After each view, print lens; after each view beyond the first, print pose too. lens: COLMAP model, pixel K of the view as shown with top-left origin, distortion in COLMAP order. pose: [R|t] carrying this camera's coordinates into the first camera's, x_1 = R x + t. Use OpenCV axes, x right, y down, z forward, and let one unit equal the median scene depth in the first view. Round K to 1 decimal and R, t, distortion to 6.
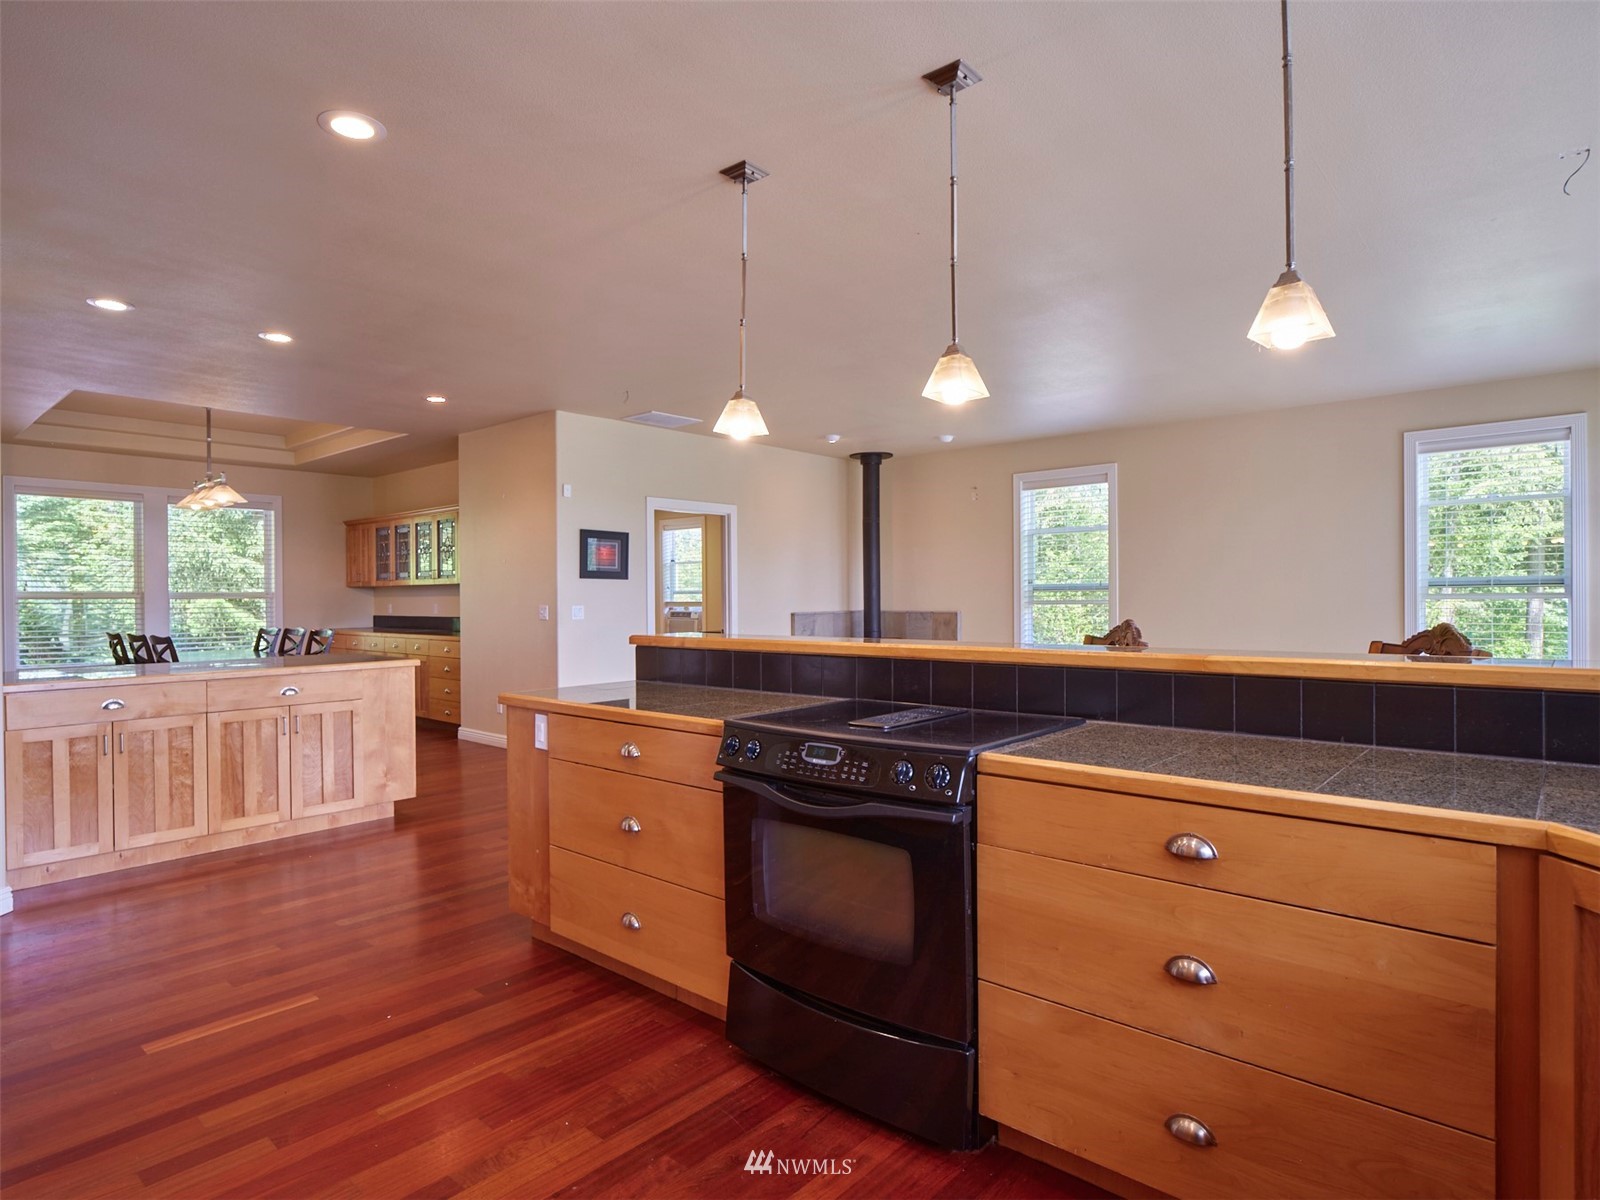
lens RADIAL K [[891.8, 0, 793.2], [0, 891.8, 608.3], [0, 0, 1]] dist [-0.017610, 0.003841]
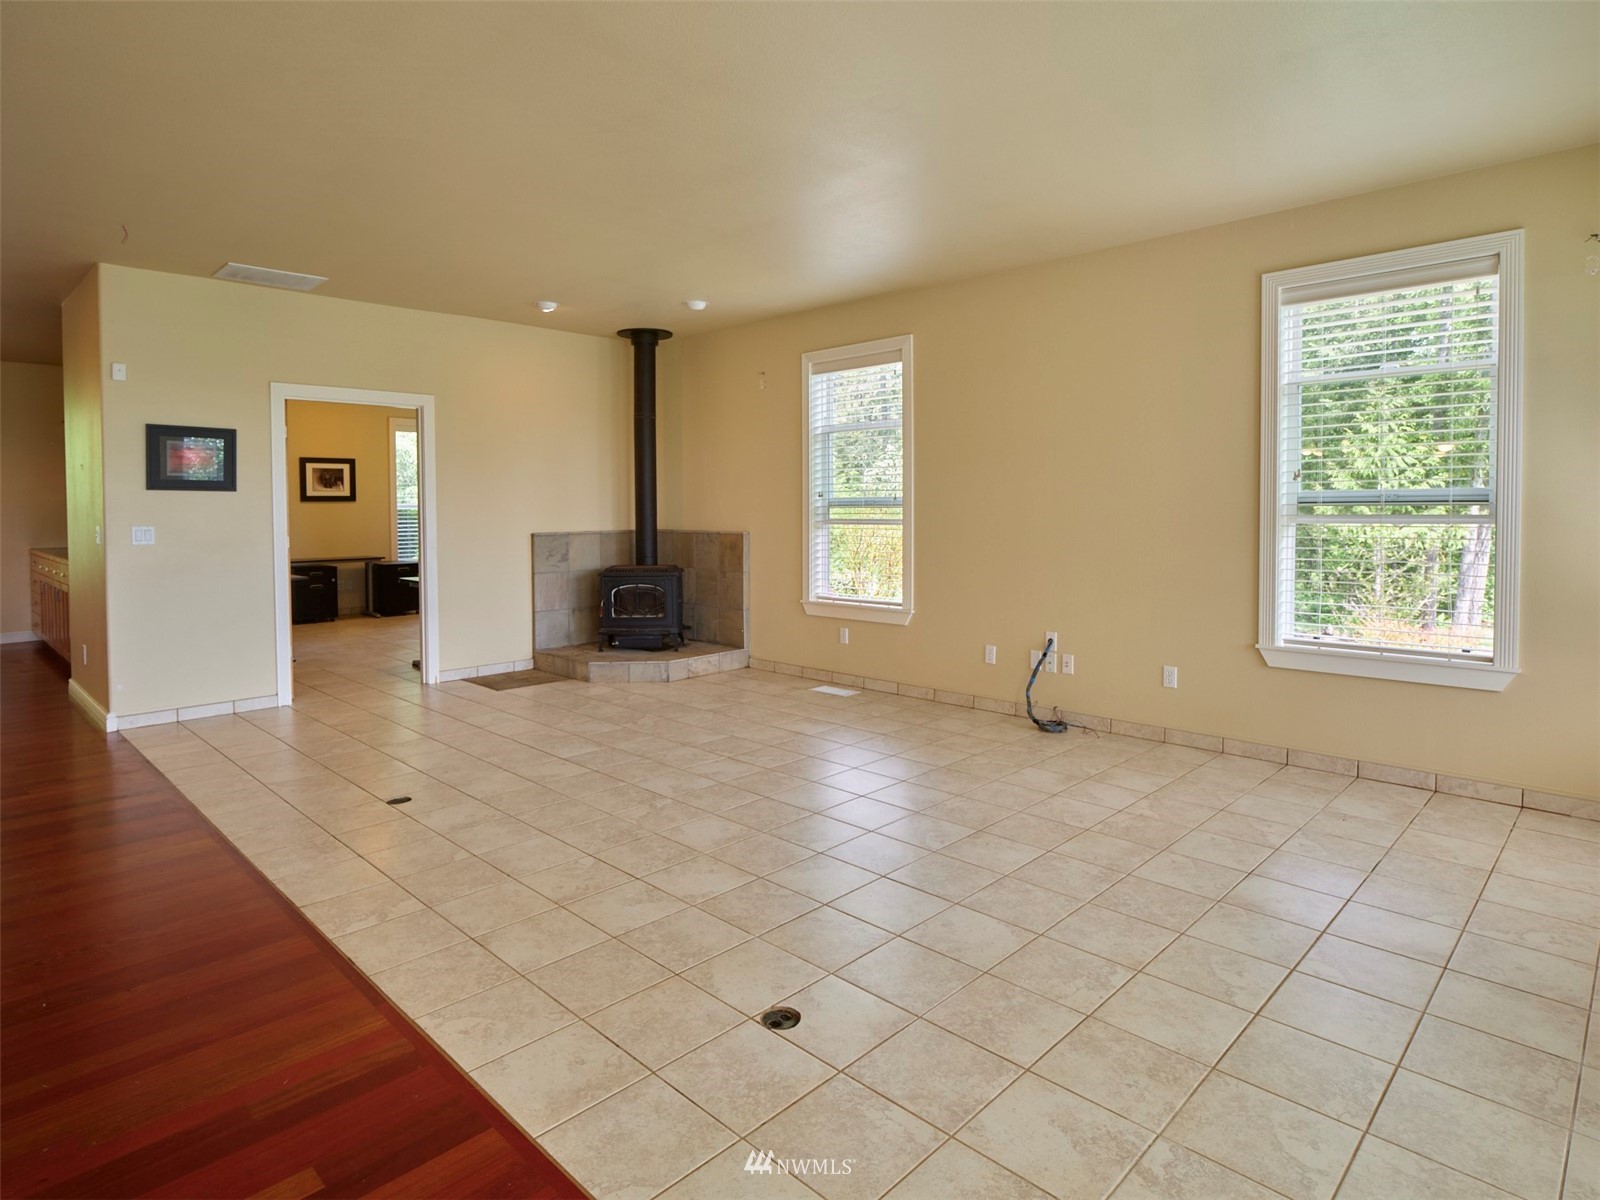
lens RADIAL K [[884.1, 0, 797.8], [0, 884.1, 538.1], [0, 0, 1]] dist [-0.016095, 0.000413]
pose [[0.998774, 0.005042, -0.049239, 0.295267], [-0.003824, 0.999685, 0.024787, -0.011367], [0.049349, -0.024568, 0.998479, 0.248100]]
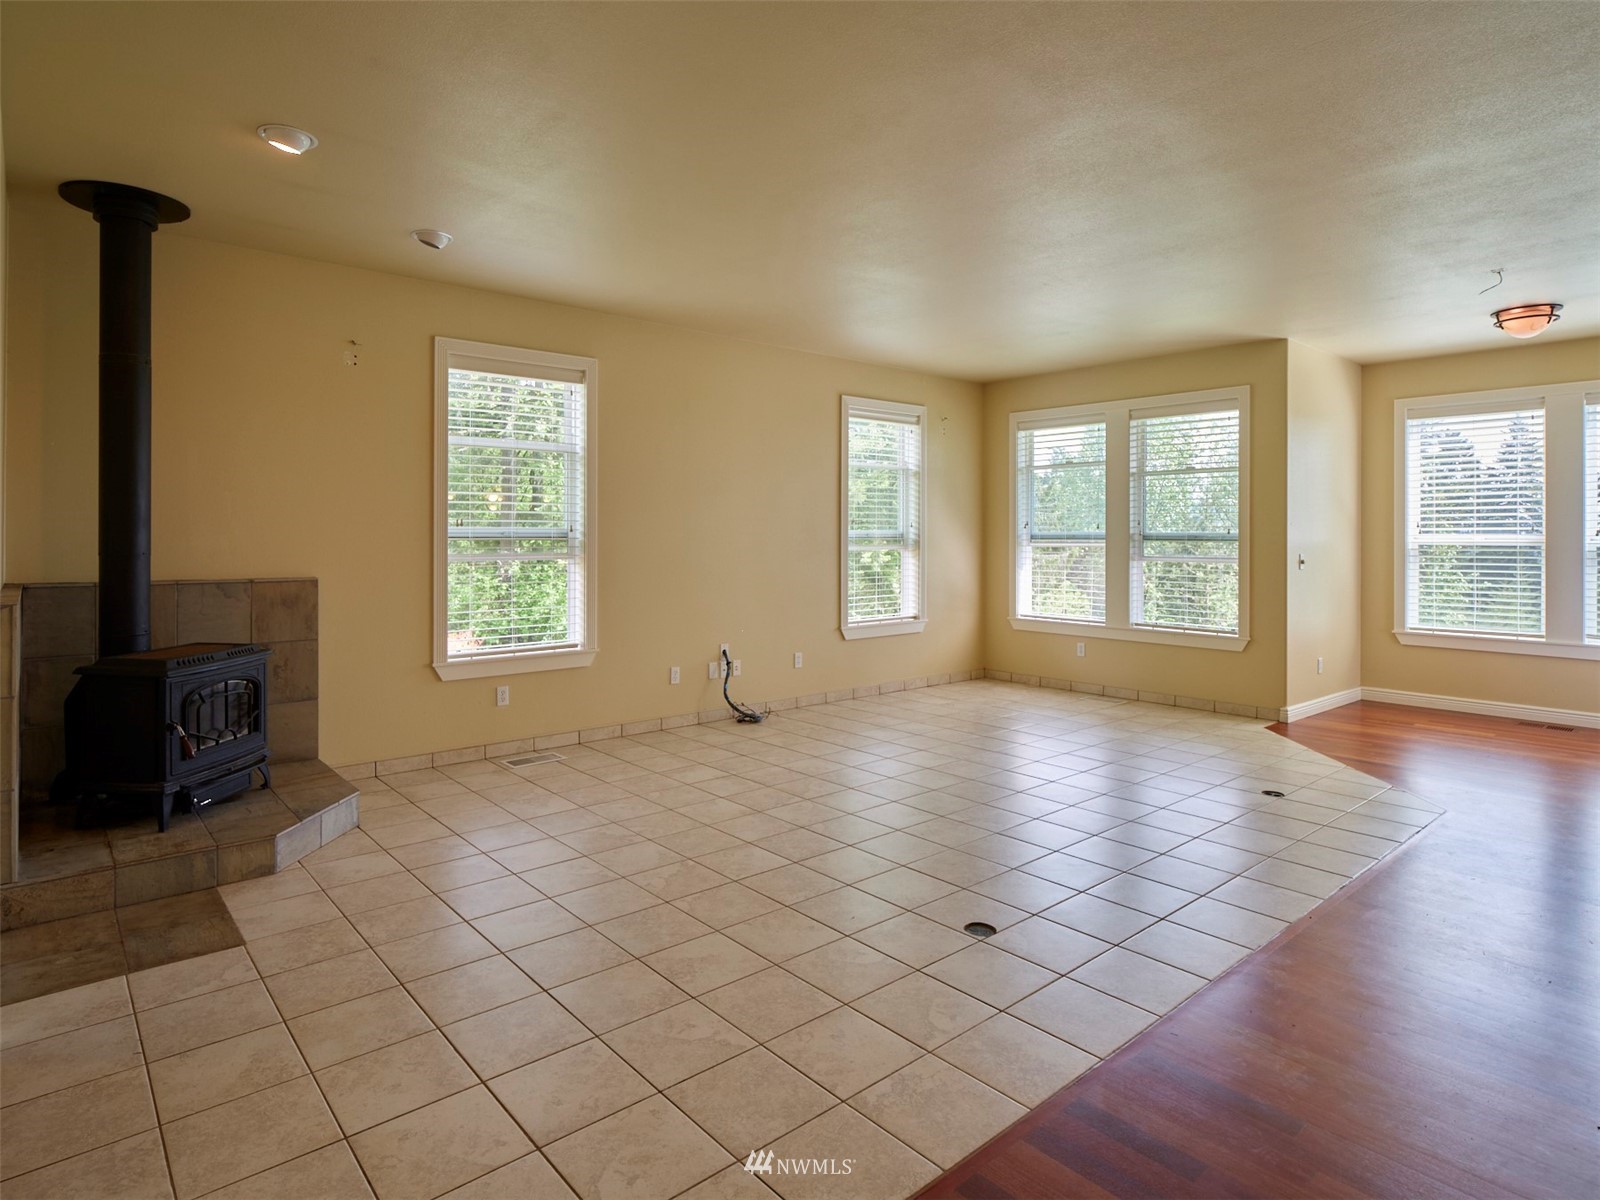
lens RADIAL K [[891.8, 0, 787.2], [0, 891.8, 535.5], [0, 0, 1]] dist [-0.017610, 0.003841]
pose [[0.133790, 0.011131, 0.990947, -0.307077], [0.010263, 0.999868, -0.012617, -0.012340], [-0.990957, 0.011858, 0.133658, 0.729892]]
